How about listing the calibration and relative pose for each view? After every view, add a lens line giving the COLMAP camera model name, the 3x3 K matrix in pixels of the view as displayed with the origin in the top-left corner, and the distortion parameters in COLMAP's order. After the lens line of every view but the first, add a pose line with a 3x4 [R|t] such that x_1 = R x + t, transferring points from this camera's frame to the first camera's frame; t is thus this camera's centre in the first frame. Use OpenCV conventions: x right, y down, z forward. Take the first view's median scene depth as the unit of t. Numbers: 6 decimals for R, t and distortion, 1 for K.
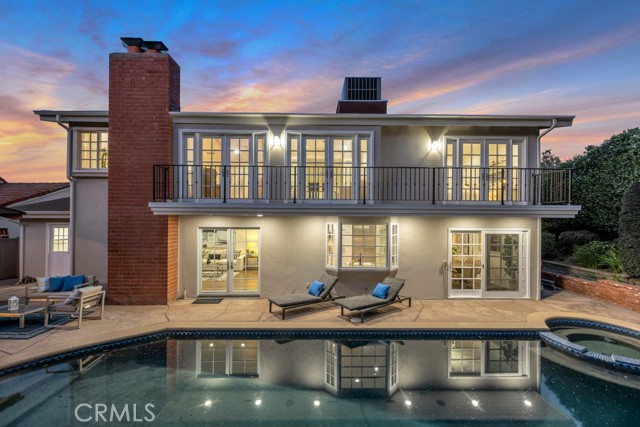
lens RADIAL K [[266.4, 0, 318.8], [0, 266.4, 220.1], [0, 0, 1]] dist [0.002913, 0.000444]
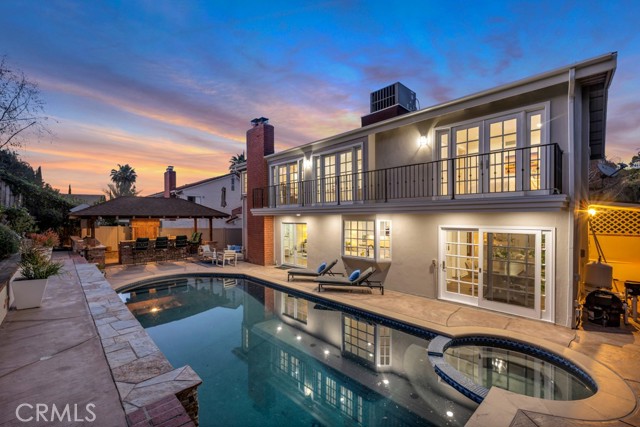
lens RADIAL K [[257.9, 0, 310.8], [0, 257.9, 222.6], [0, 0, 1]] dist [0.000765, 0.000045]
pose [[0.690880, 0.005769, -0.722947, 0.842318], [0.005400, 0.999899, 0.013140, 0.006808], [0.722949, -0.012982, 0.690779, 0.040658]]
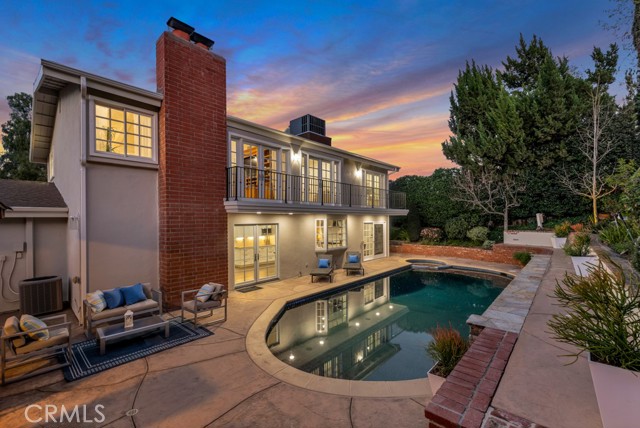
lens RADIAL K [[286.7, 0, 320.0], [0, 286.7, 214.0], [0, 0, 1]] dist [0.000780, 0.000110]
pose [[0.659468, 0.004115, 0.751722, -1.115530], [-0.001896, 0.999991, -0.003810, -0.009945], [-0.751731, 0.001087, 0.659469, -0.025681]]
